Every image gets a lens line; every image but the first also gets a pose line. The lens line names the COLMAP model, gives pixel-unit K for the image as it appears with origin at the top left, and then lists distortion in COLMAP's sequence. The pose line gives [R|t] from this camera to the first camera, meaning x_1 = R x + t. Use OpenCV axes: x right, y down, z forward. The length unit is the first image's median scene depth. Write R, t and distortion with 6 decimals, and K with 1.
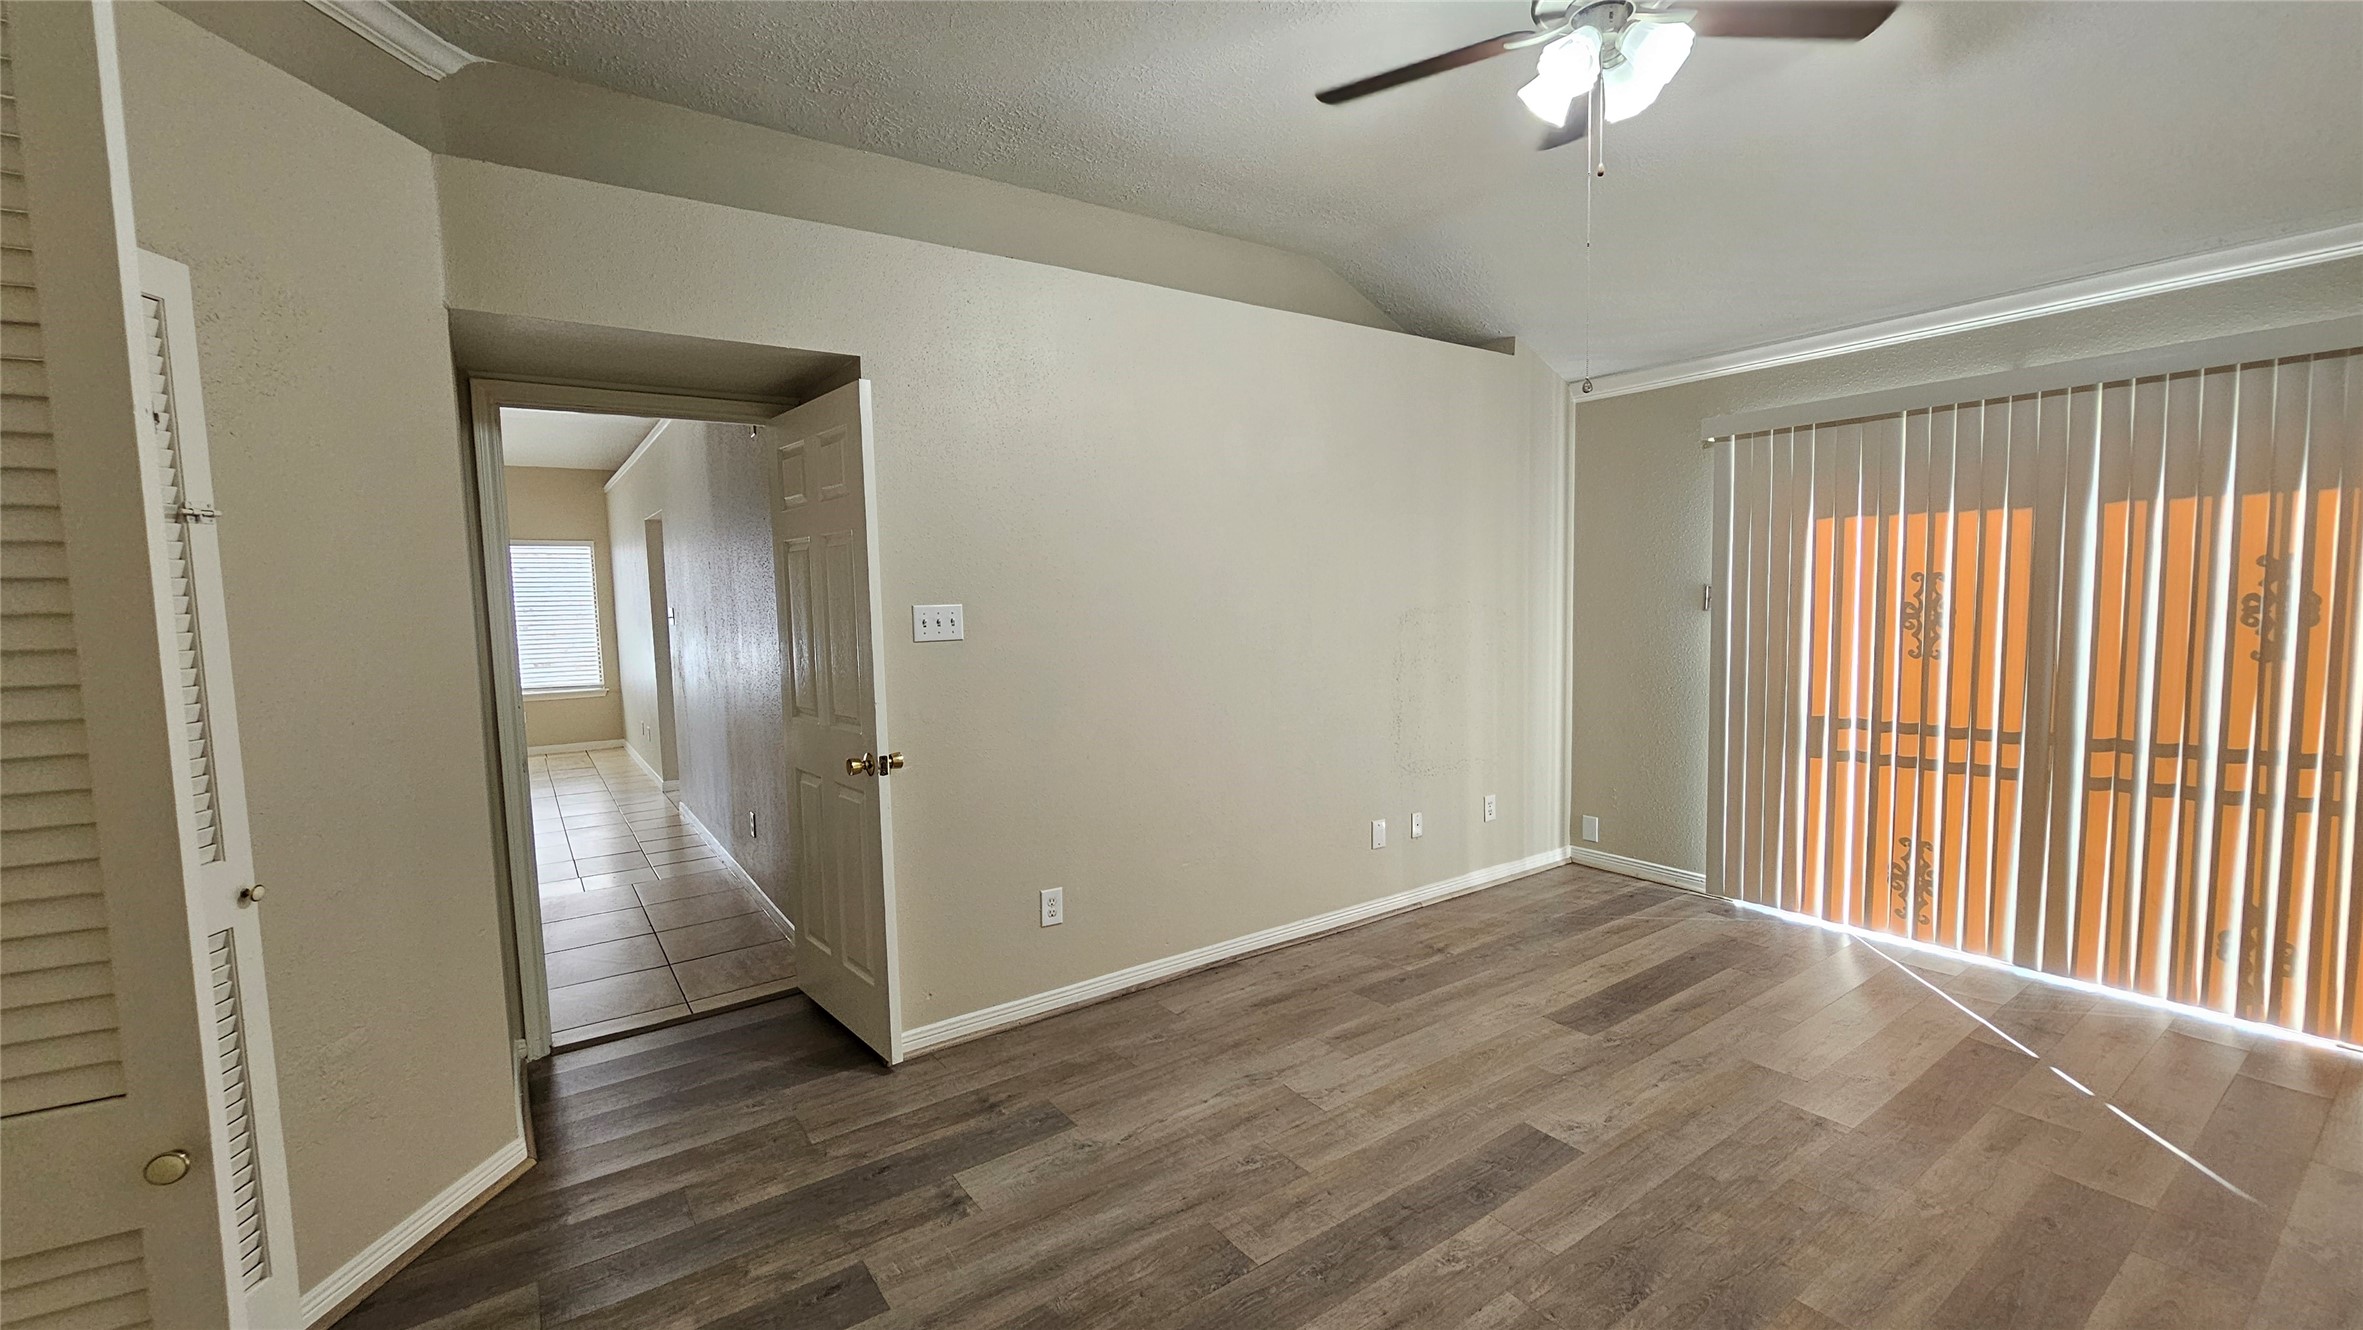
lens RADIAL K [[971.4, 0, 1167.7], [0, 971.4, 669.6], [0, 0, 1]] dist [-0.003231, -0.000936]
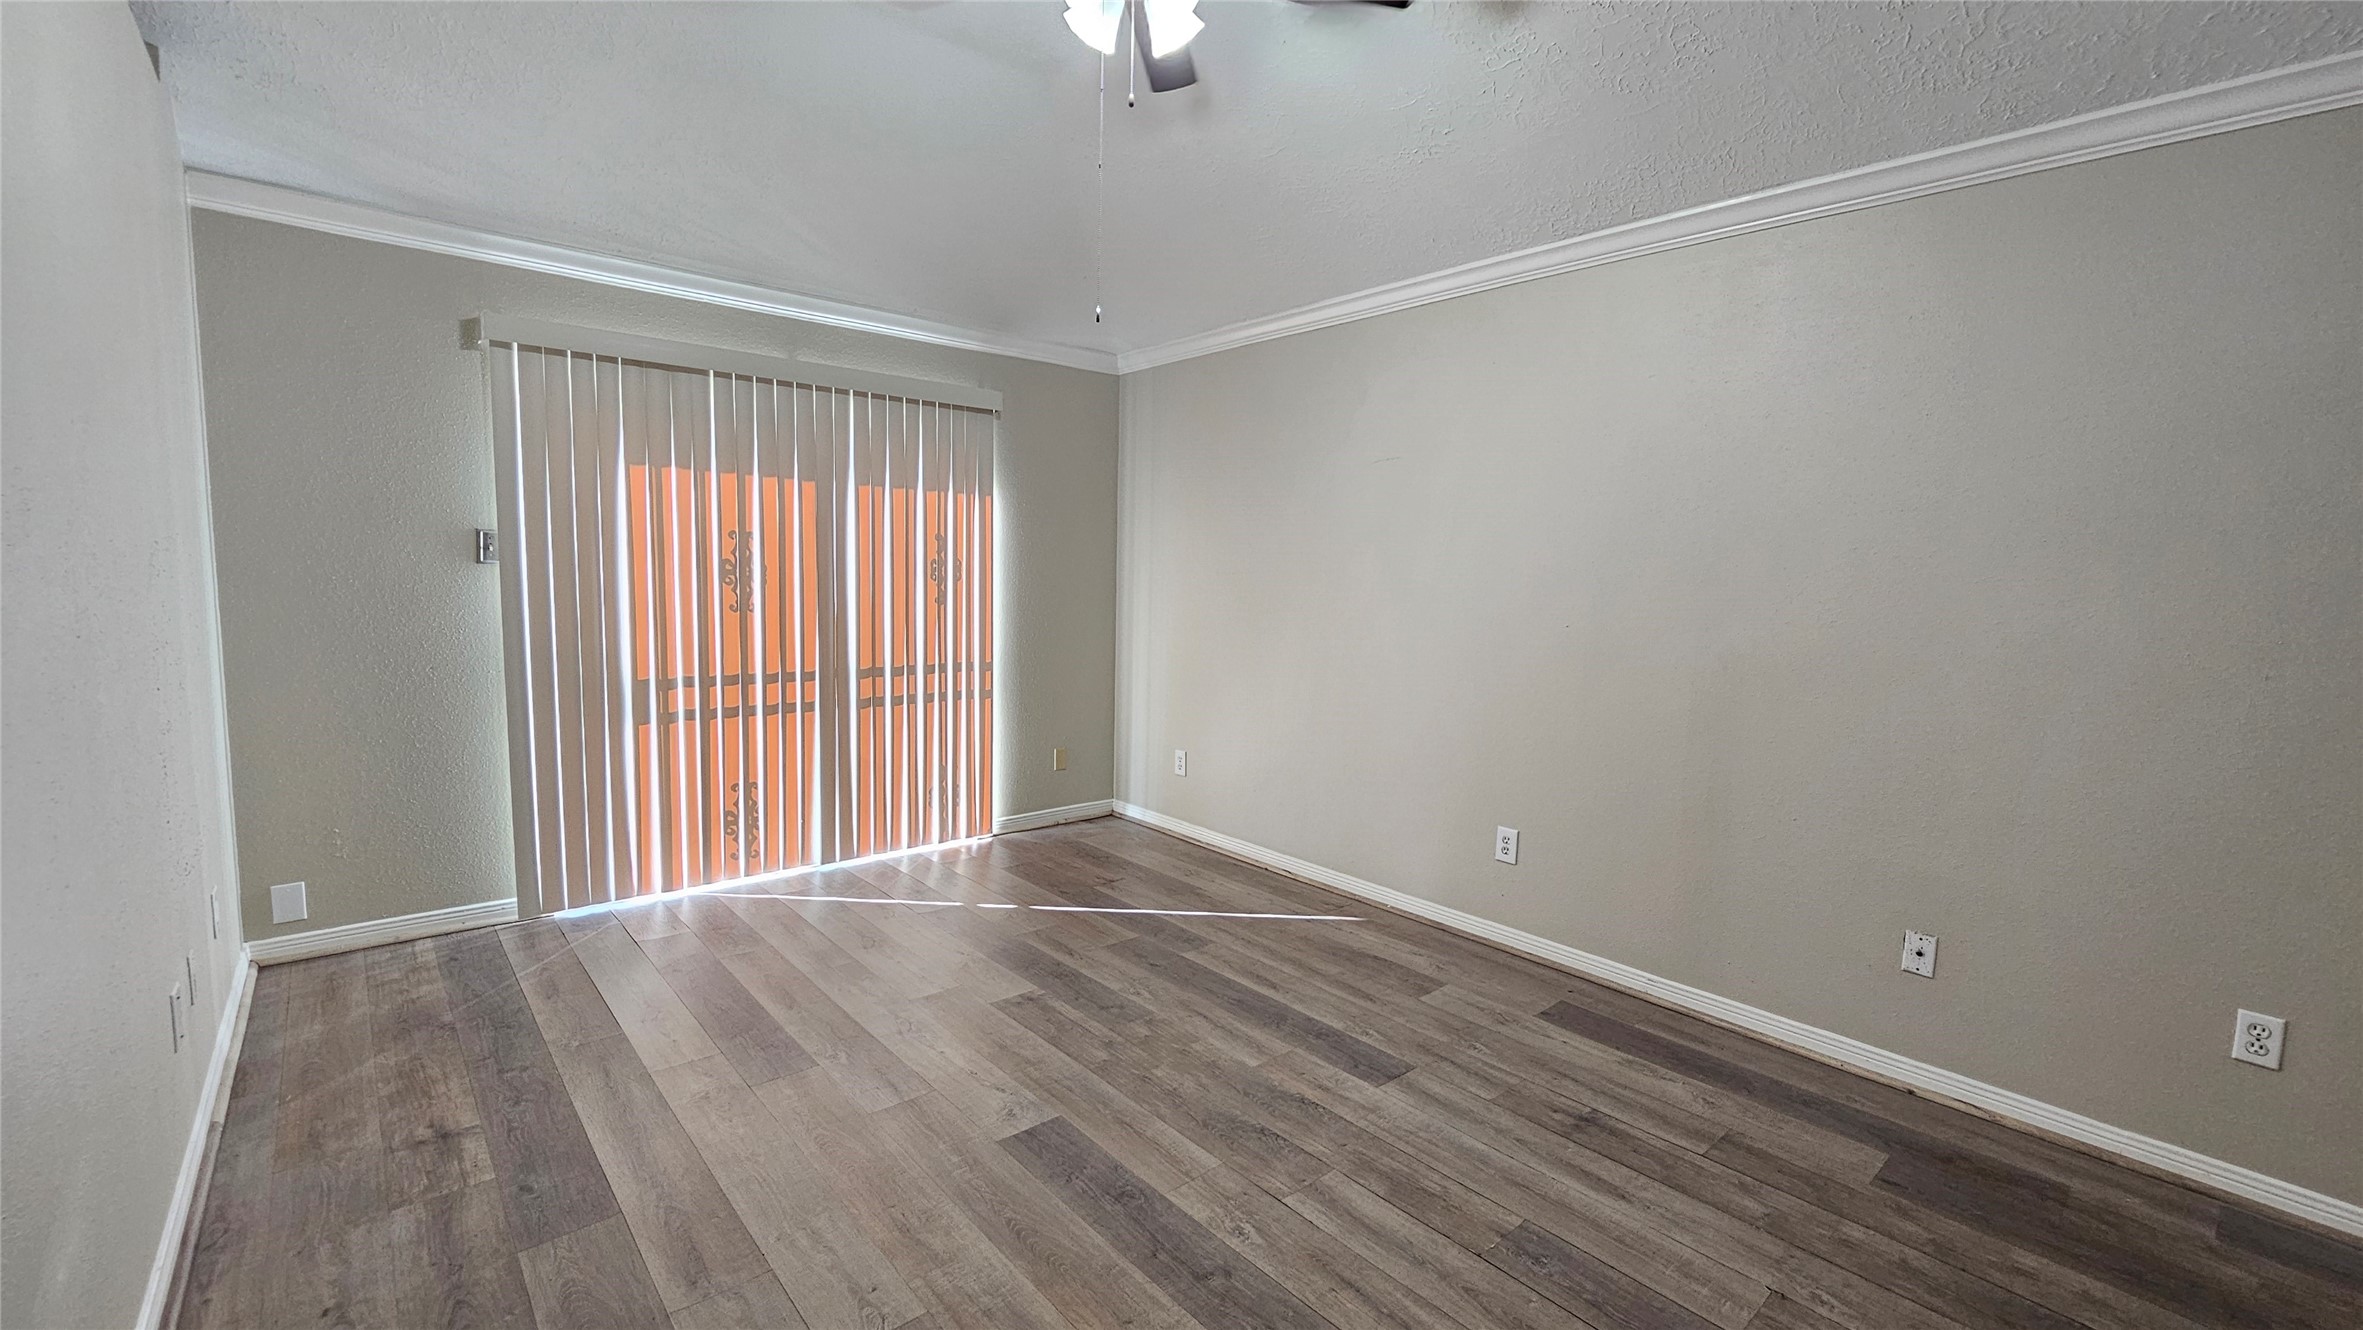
lens RADIAL K [[971.4, 0, 1199.0], [0, 971.4, 673.8], [0, 0, 1]] dist [-0.003231, -0.000936]
pose [[-0.116791, -0.086265, 0.989403, -0.366966], [0.057003, 0.993996, 0.093394, -0.016728], [-0.991519, 0.067307, -0.111172, 0.679635]]
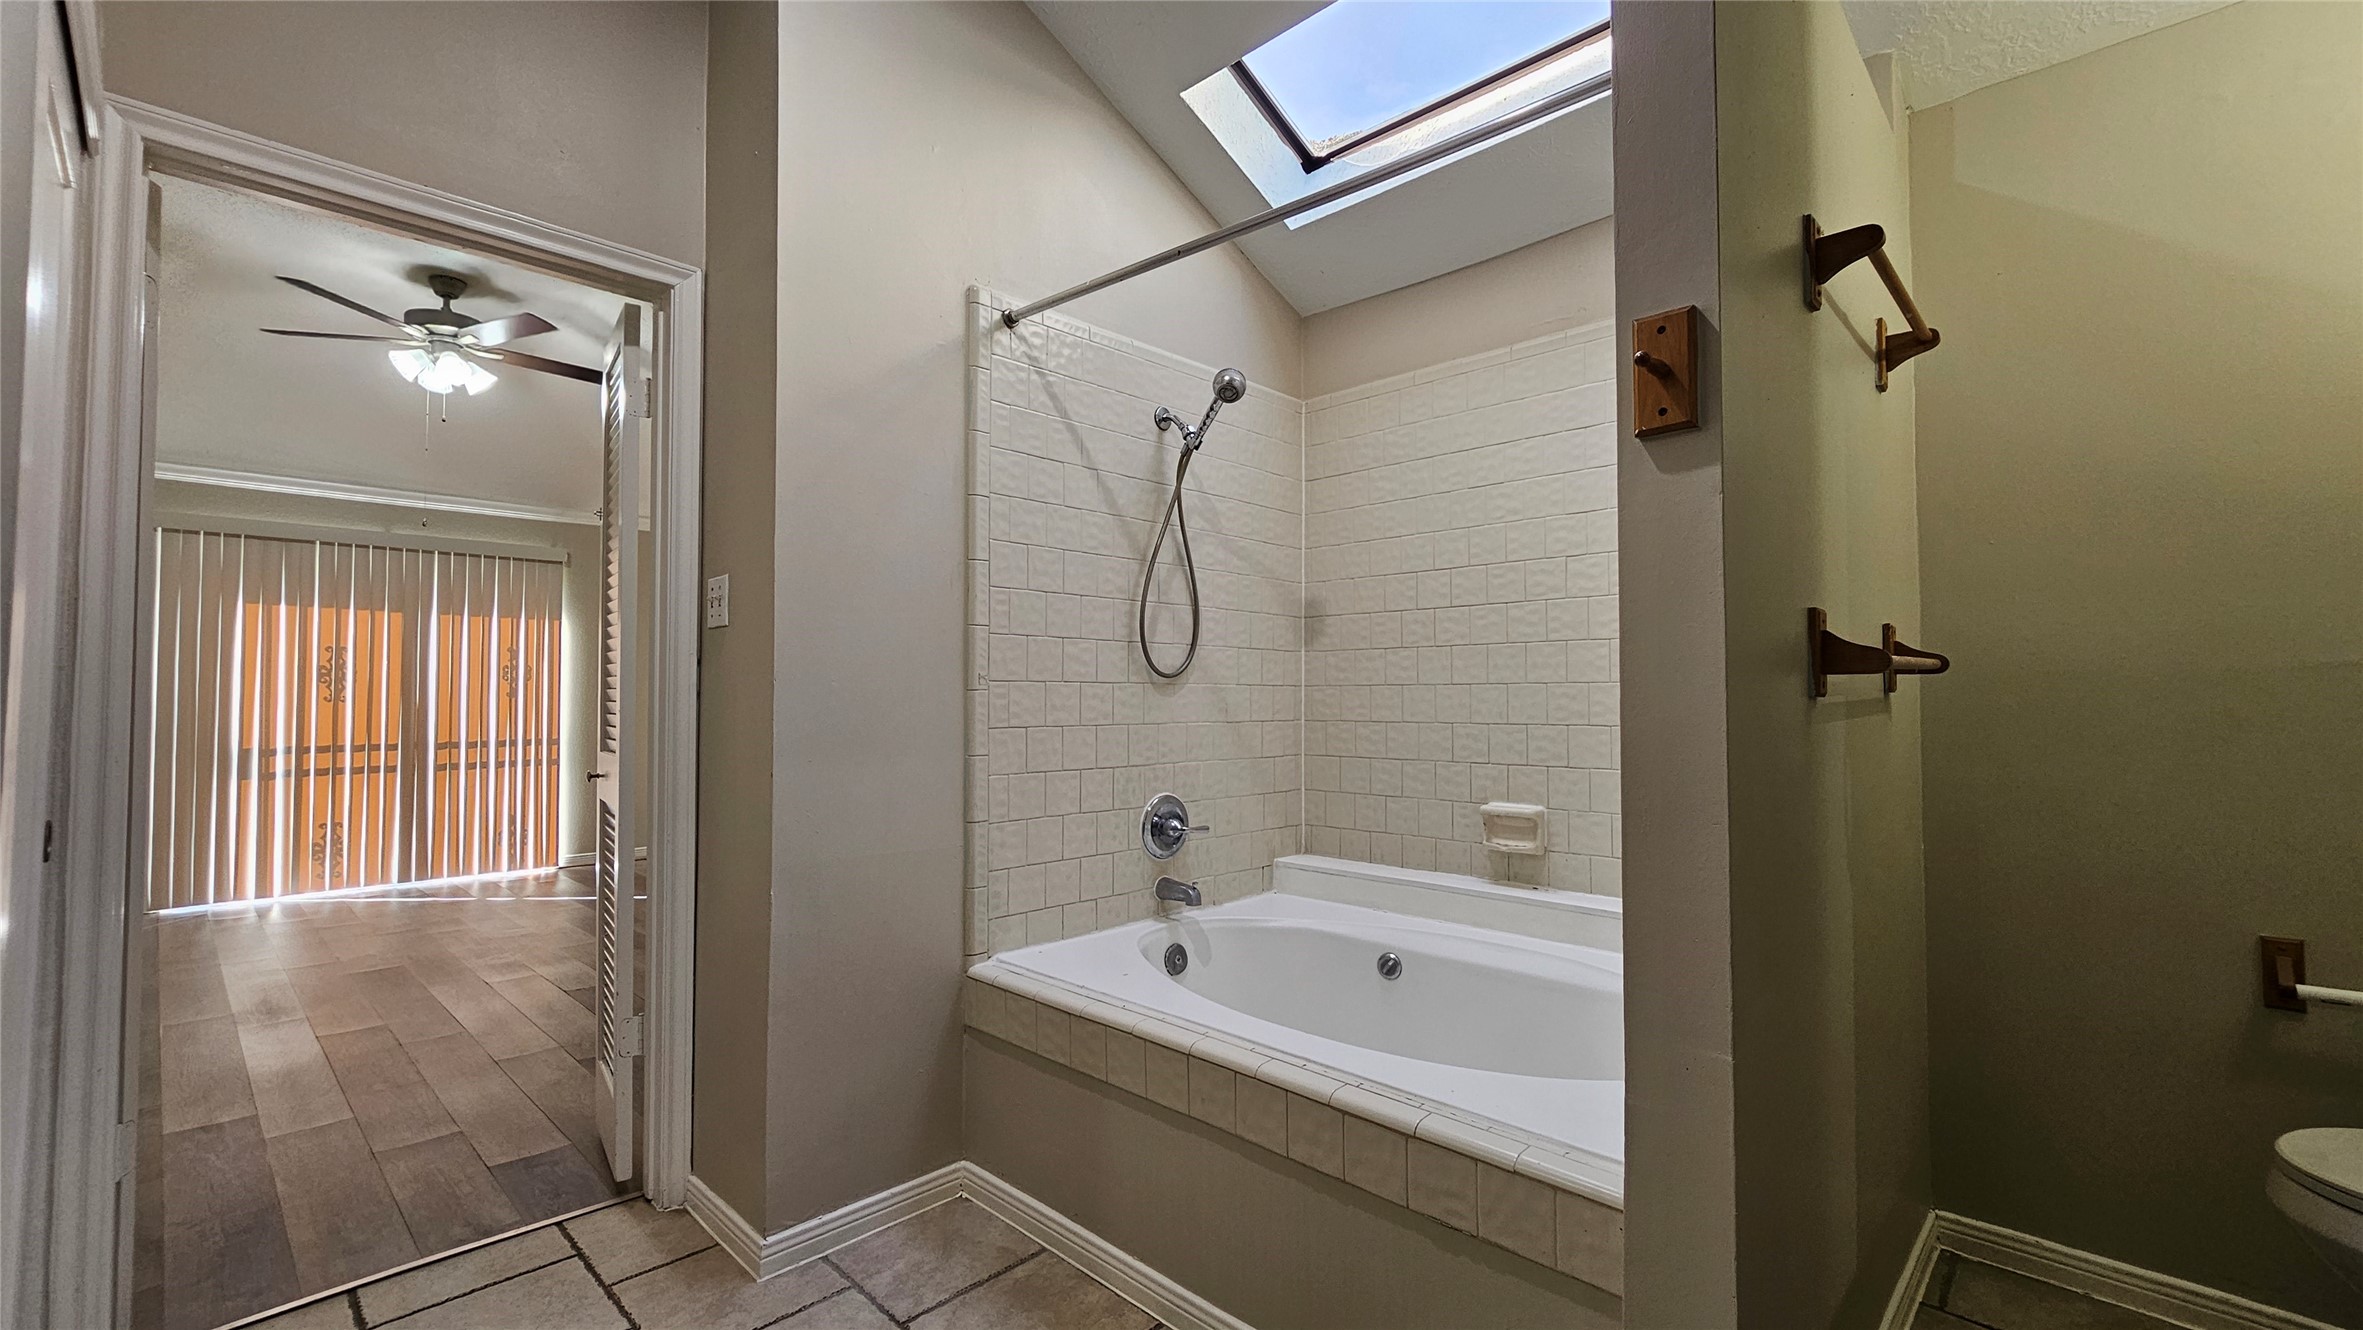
lens RADIAL K [[971.4, 0, 1200.2], [0, 971.4, 673.9], [0, 0, 1]] dist [-0.003231, -0.000936]
pose [[-0.220225, 0.053499, 0.973981, -1.112784], [0.089394, 0.995400, -0.034462, 0.130331], [-0.971344, 0.079479, -0.223995, 0.005649]]
